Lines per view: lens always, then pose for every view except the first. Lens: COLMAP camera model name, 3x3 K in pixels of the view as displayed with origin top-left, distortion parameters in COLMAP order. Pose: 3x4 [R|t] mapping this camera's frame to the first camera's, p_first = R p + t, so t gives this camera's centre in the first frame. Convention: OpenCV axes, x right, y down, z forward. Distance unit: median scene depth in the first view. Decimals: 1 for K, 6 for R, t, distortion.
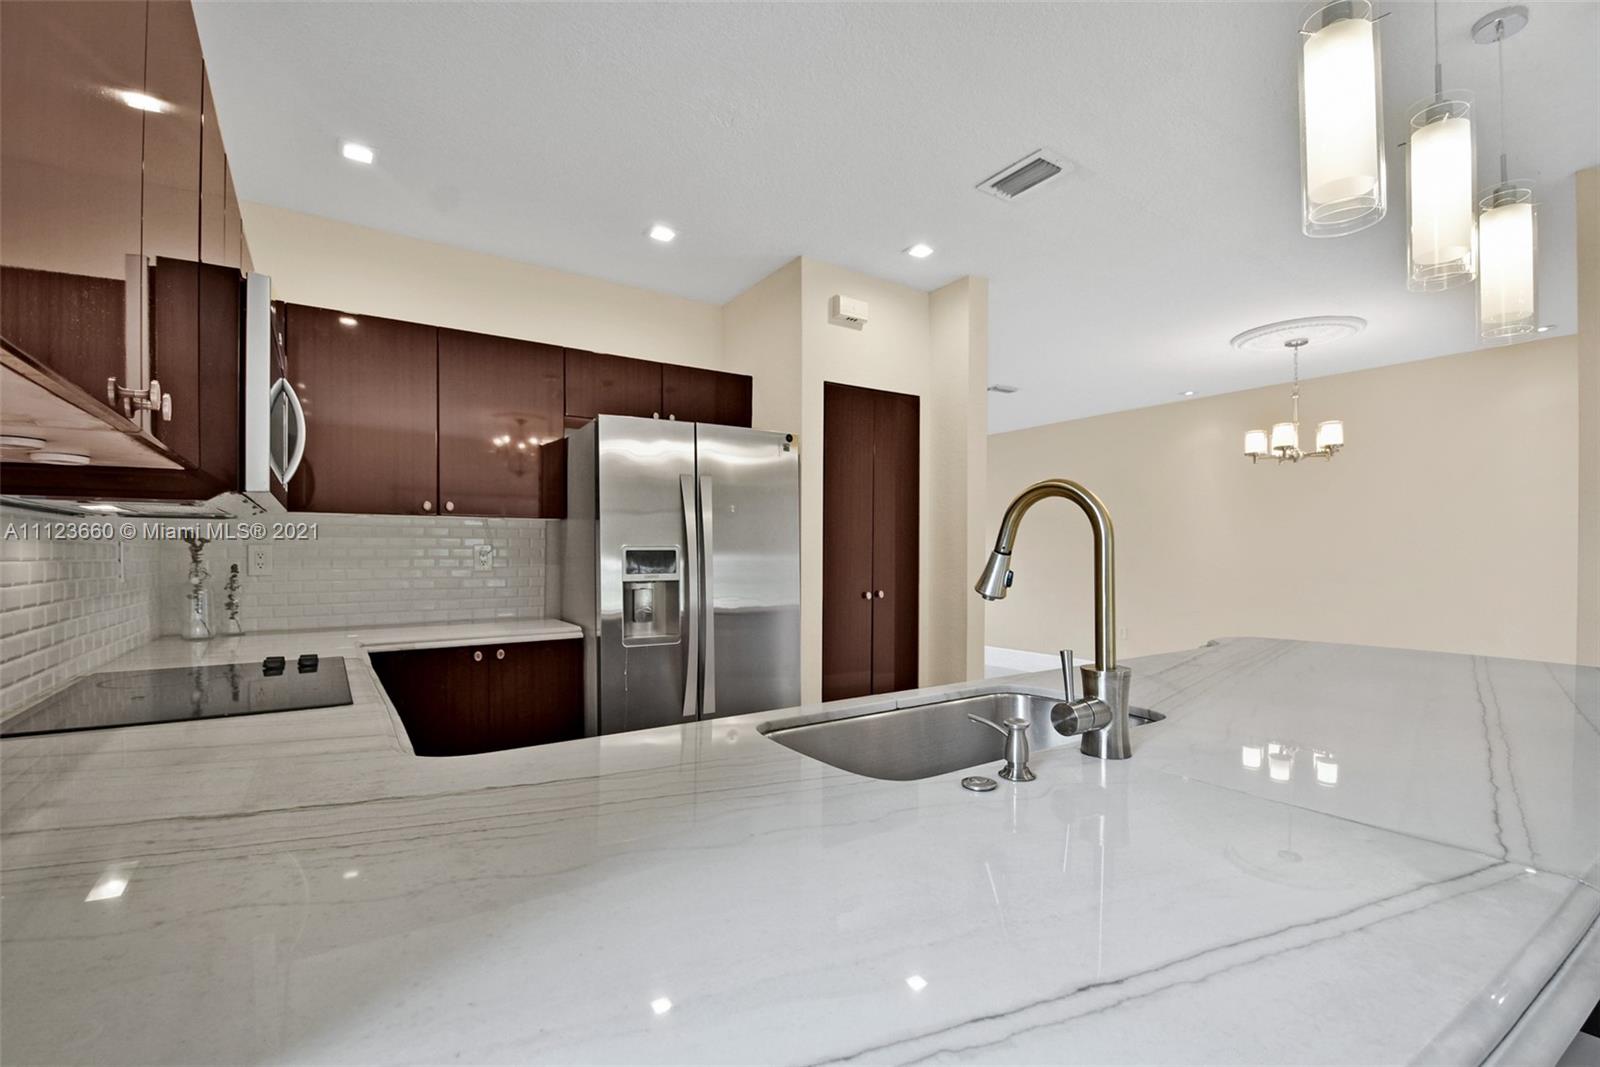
lens RADIAL K [[703.4, 0, 807.6], [0, 703.4, 558.8], [0, 0, 1]] dist [0.015820, -0.022676]
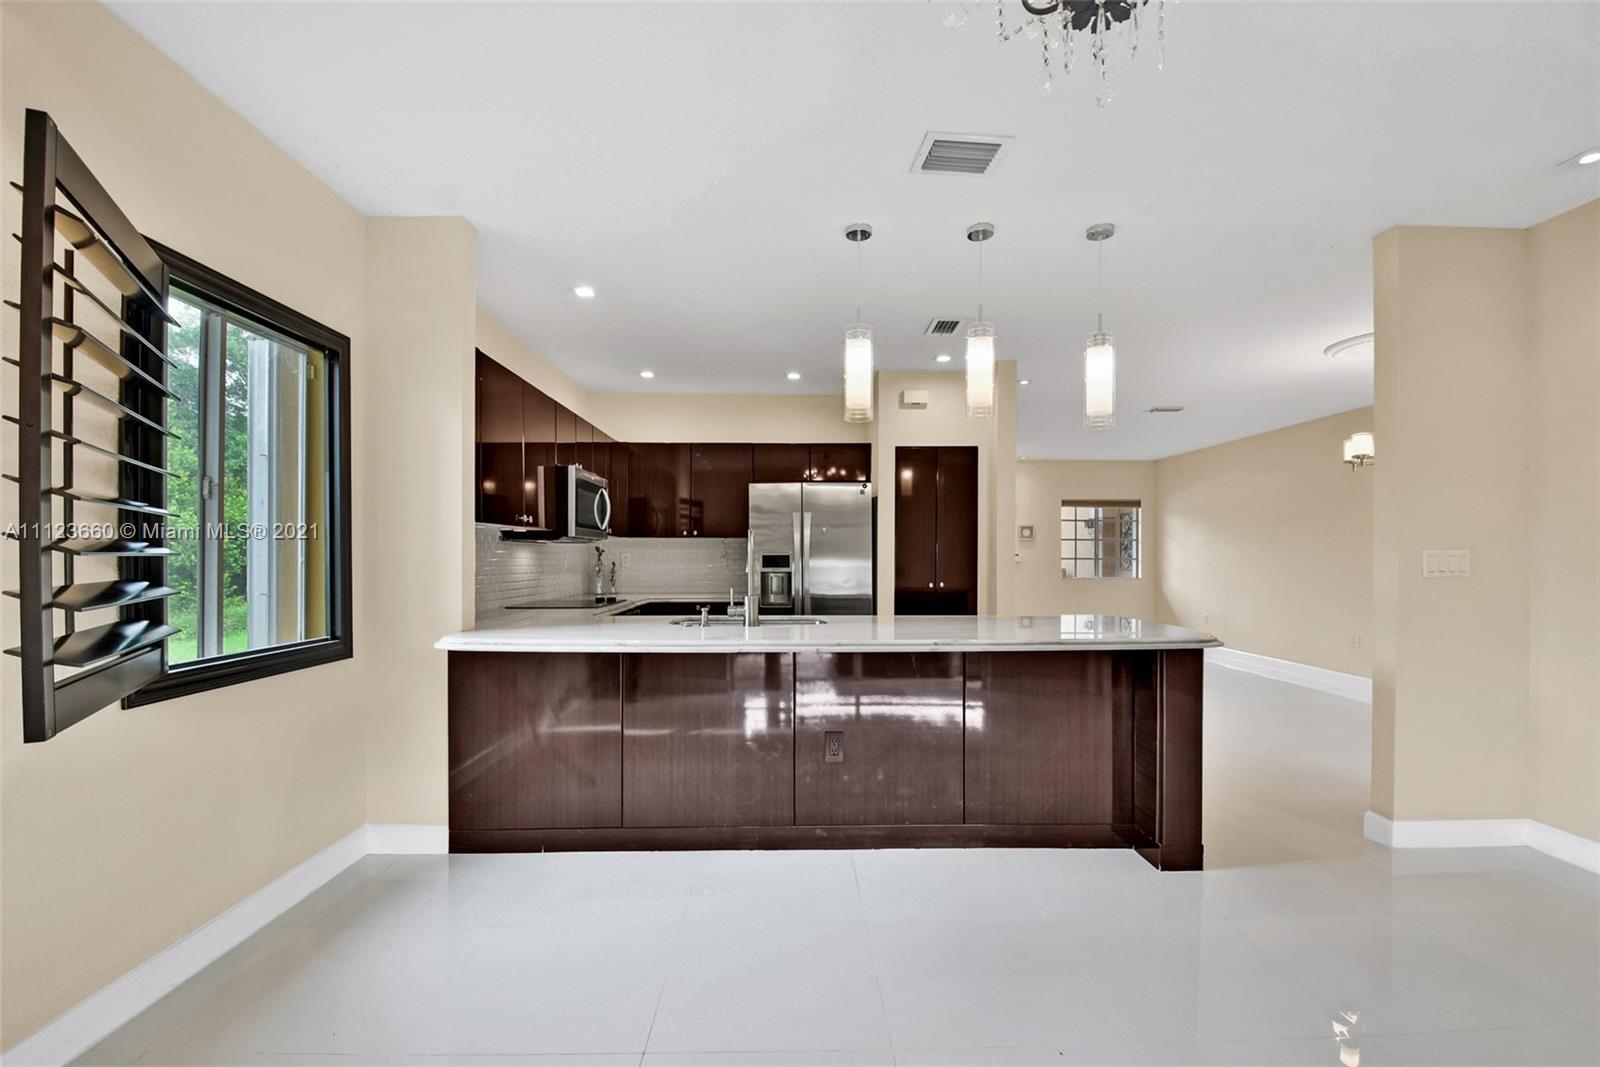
lens RADIAL K [[703.4, 0, 807.6], [0, 703.4, 558.8], [0, 0, 1]] dist [0.015820, -0.022676]
pose [[0.841449, 0.000444, -0.540337, 0.780824], [-0.004862, 0.999965, -0.006749, 0.009184], [0.540315, 0.008306, 0.841422, -0.464105]]
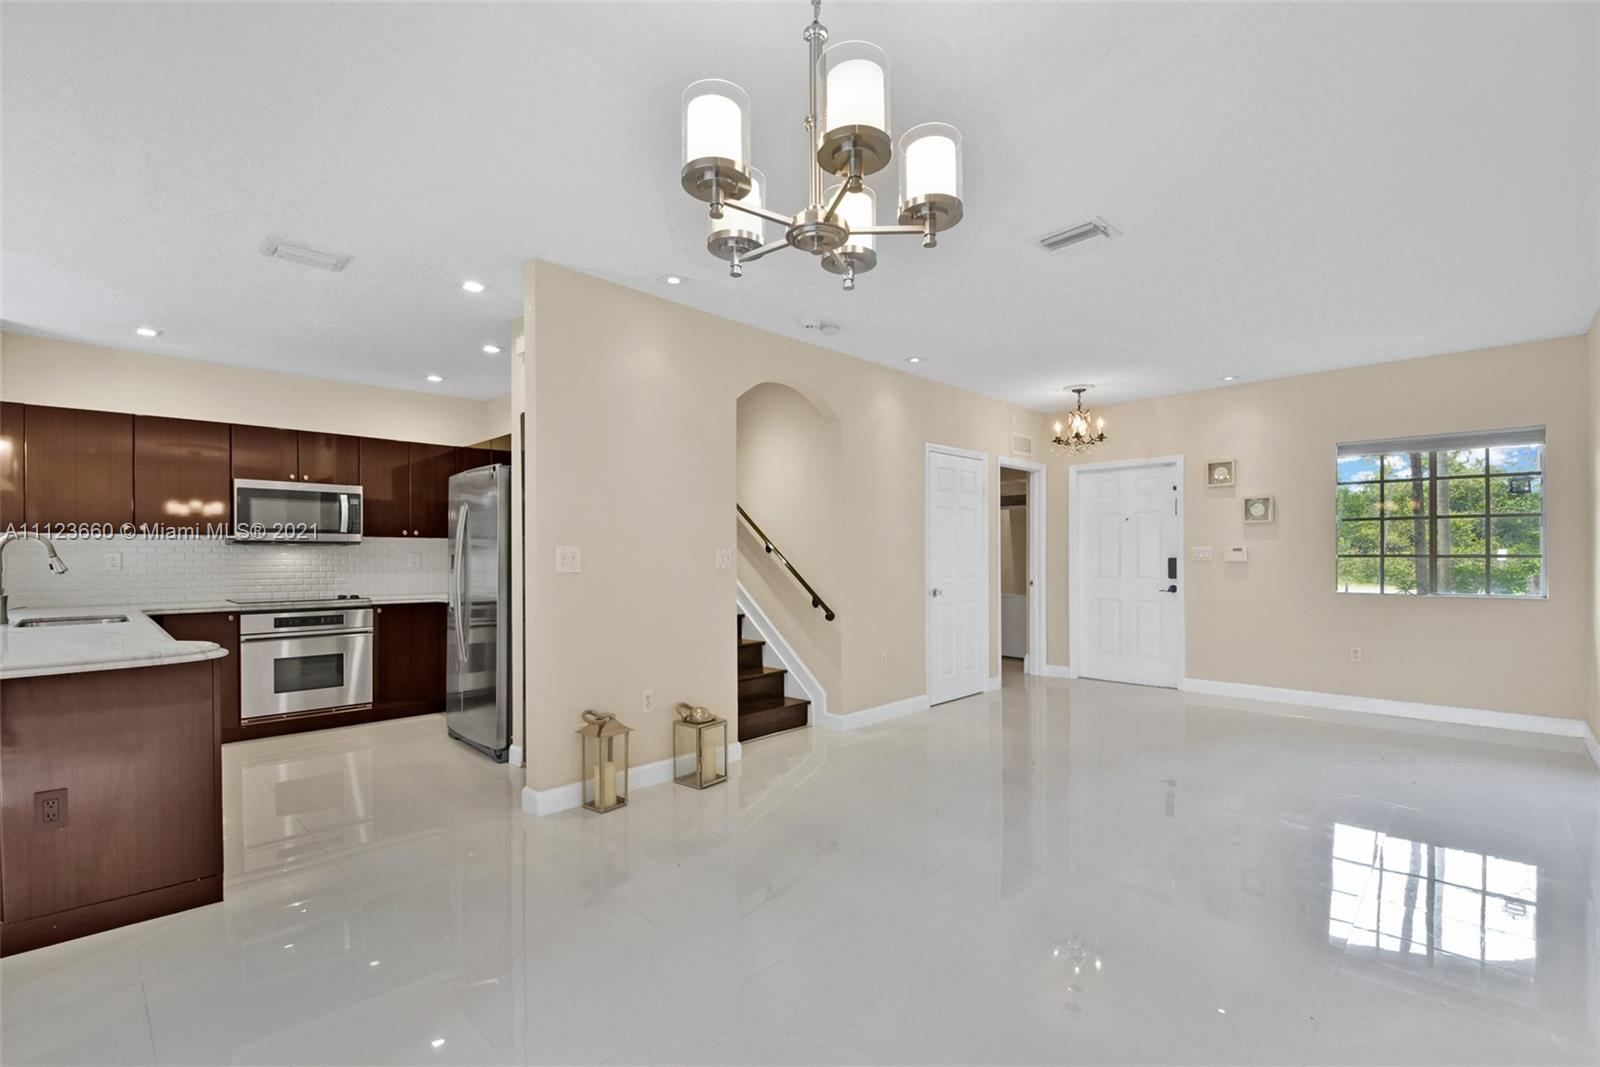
lens RADIAL K [[703.4, 0, 807.6], [0, 703.4, 558.8], [0, 0, 1]] dist [0.015820, -0.022676]
pose [[0.204913, 0.000266, -0.978780, 1.455235], [-0.004603, 0.999989, -0.000692, -0.004520], [0.978769, 0.004647, 0.204912, 1.370928]]
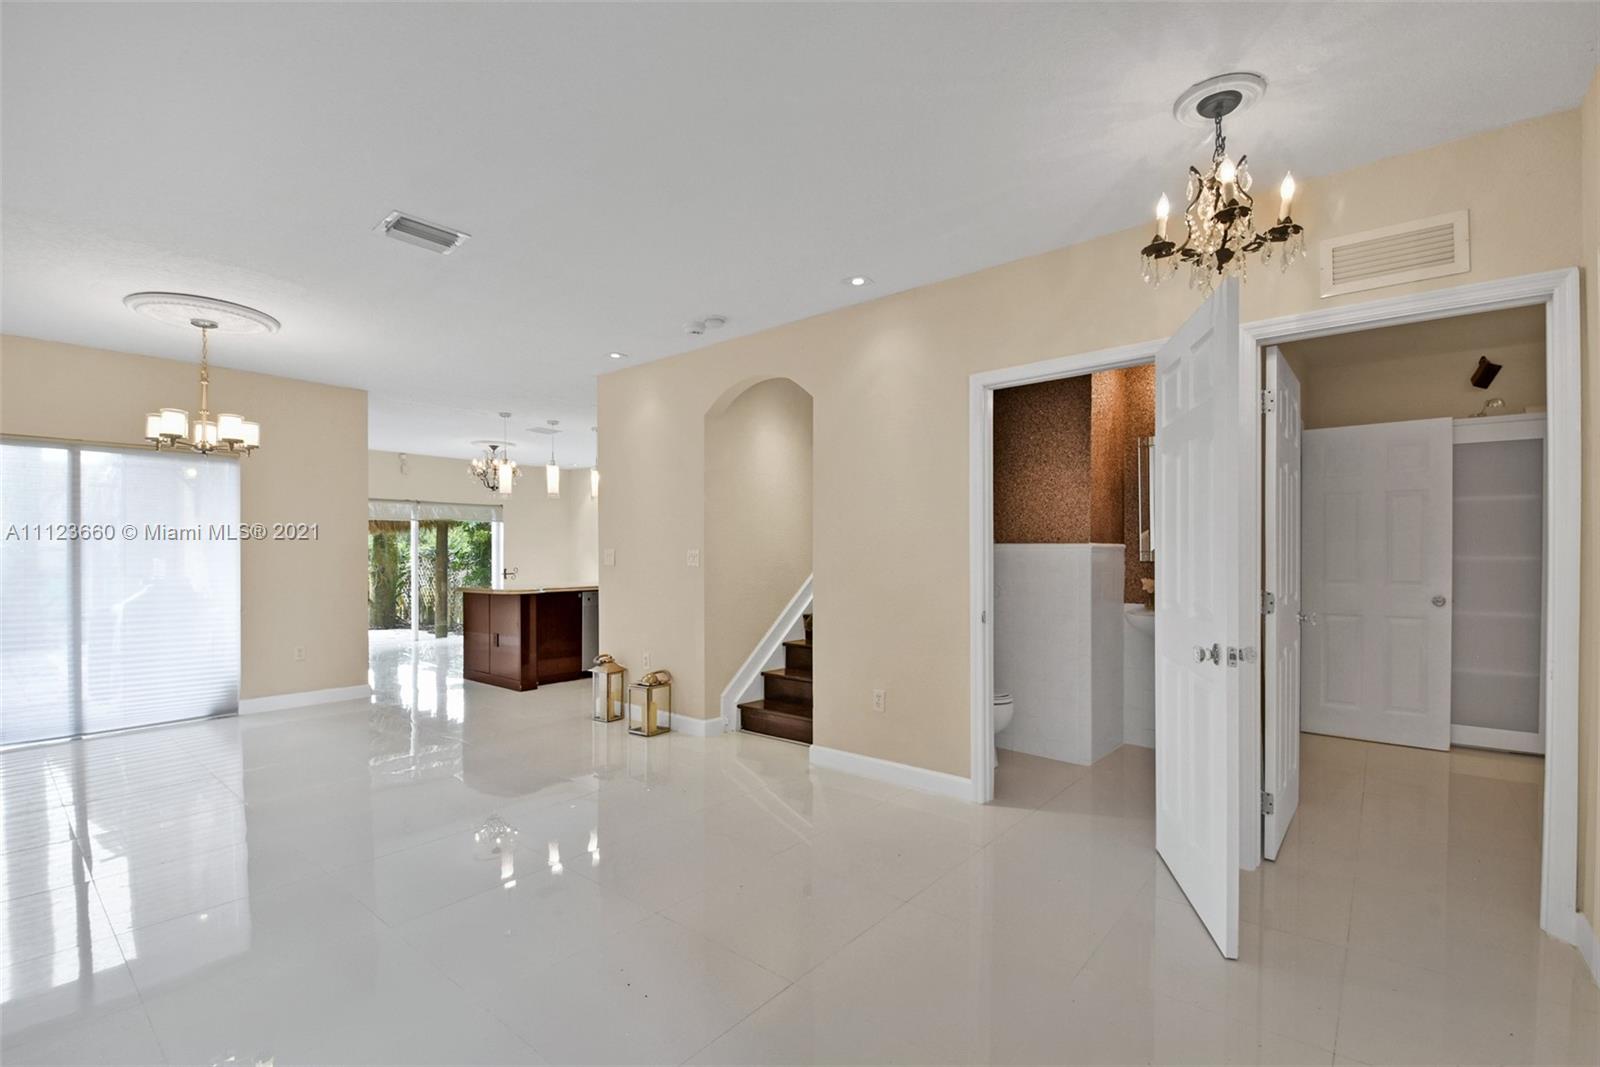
lens RADIAL K [[703.4, 0, 807.6], [0, 703.4, 558.8], [0, 0, 1]] dist [0.015820, -0.022676]
pose [[-0.959523, -0.000728, -0.281628, 0.292393], [-0.005056, 0.999880, 0.014641, -0.025981], [0.281584, 0.015472, -0.959412, 3.081780]]
